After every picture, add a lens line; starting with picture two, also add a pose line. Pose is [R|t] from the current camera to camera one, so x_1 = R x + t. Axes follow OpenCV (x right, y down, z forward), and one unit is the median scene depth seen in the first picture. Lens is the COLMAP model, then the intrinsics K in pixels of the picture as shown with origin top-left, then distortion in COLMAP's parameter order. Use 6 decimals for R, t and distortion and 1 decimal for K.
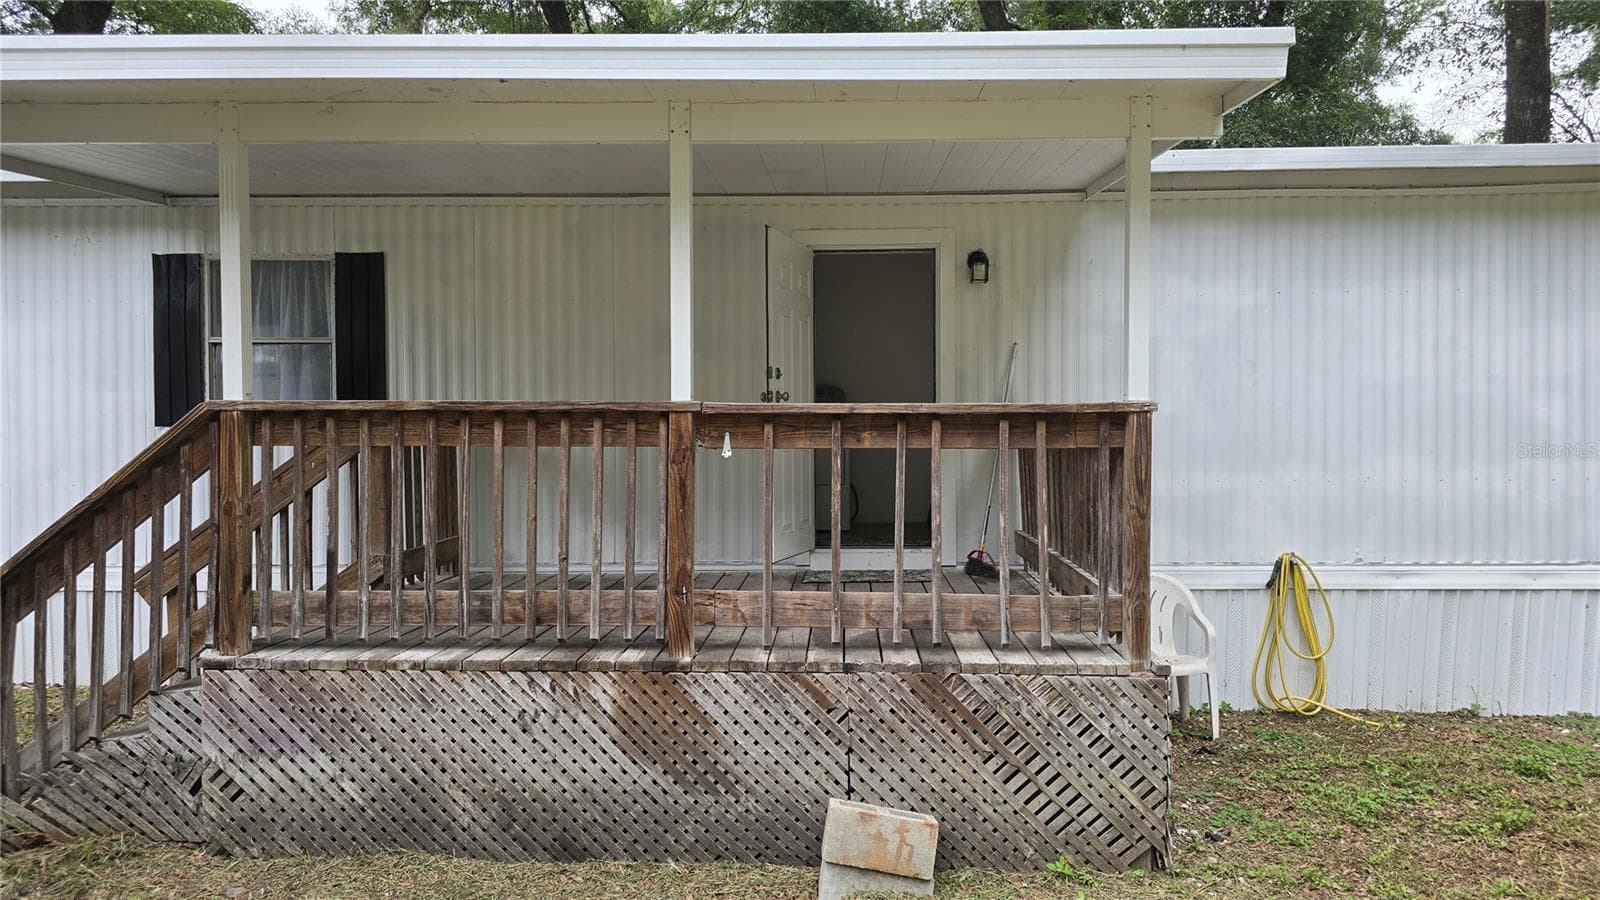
lens RADIAL K [[1066.9, 0, 806.7], [0, 1066.9, 437.6], [0, 0, 1]] dist [0.069111, -0.067578]
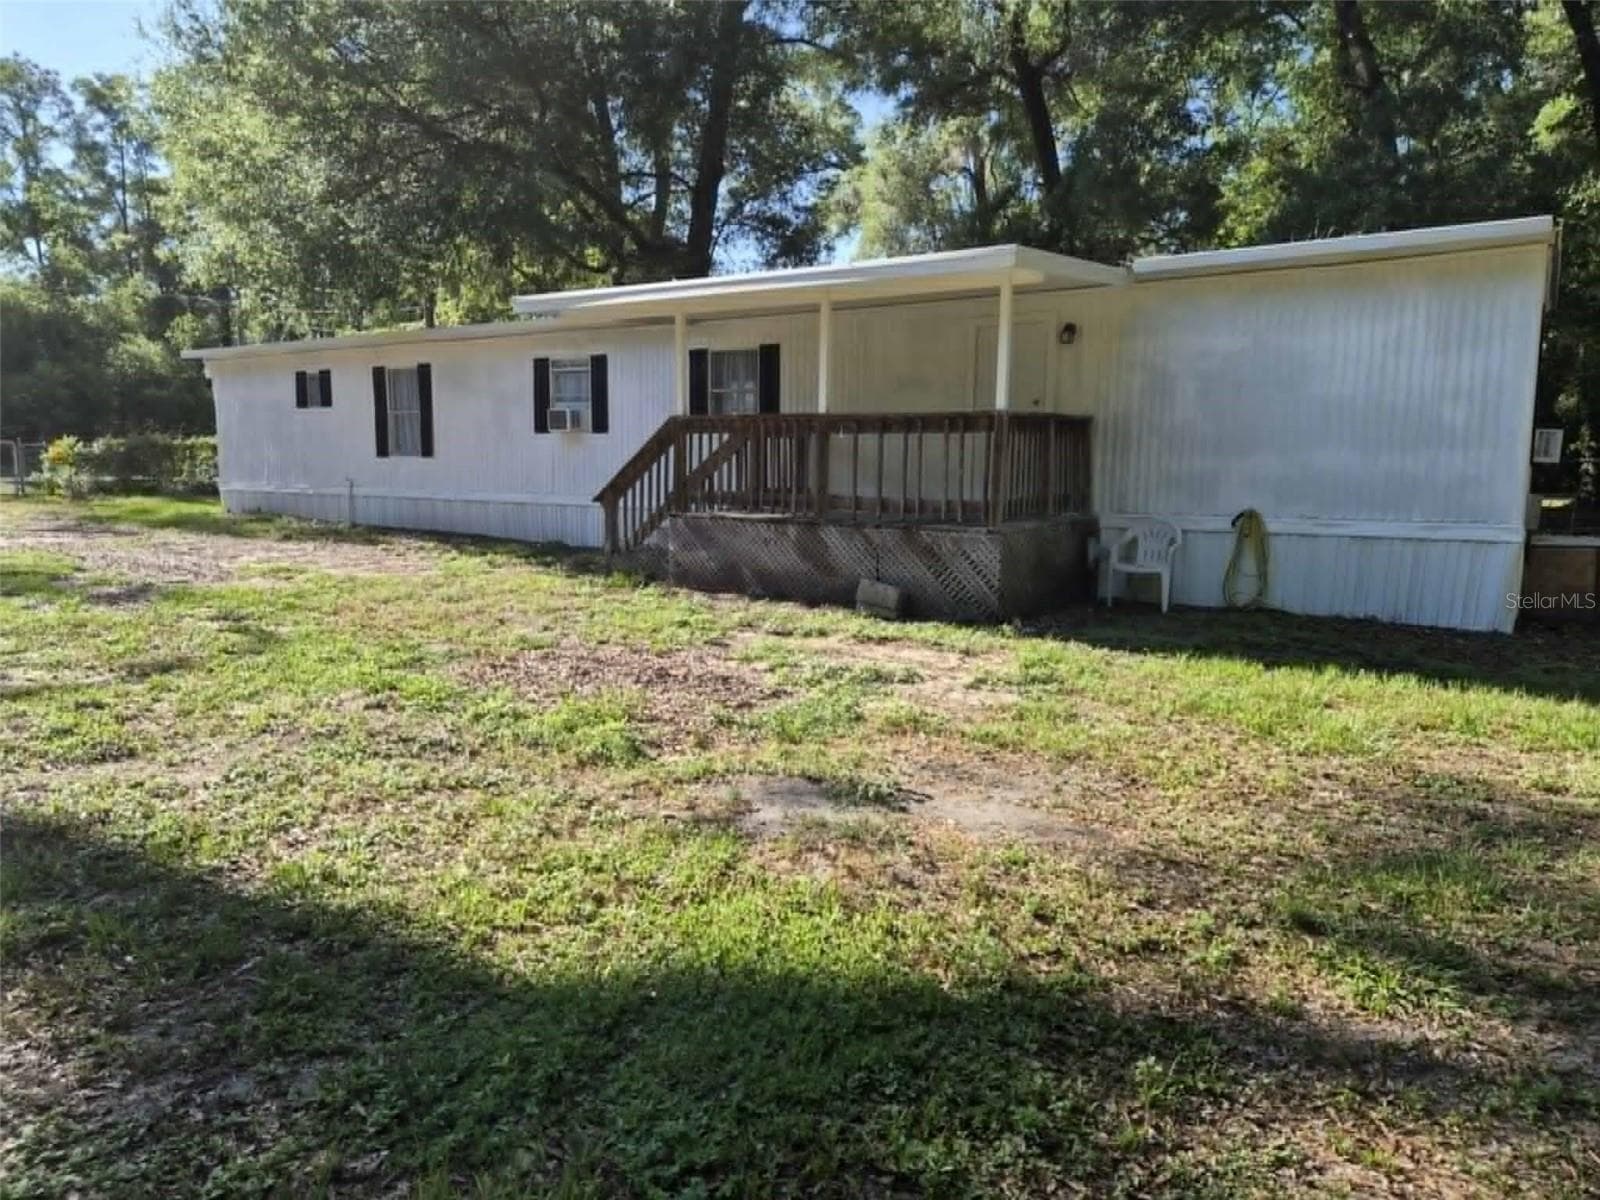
lens RADIAL K [[1086.3, 0, 800.0], [0, 1086.3, 600.0], [0, 0, 1]] dist [0.001023, 0.000954]
pose [[0.813857, 0.085927, -0.574677, 0.823028], [-0.016093, 0.991959, 0.125529, 0.050036], [0.580842, -0.092915, 0.808696, -0.650502]]
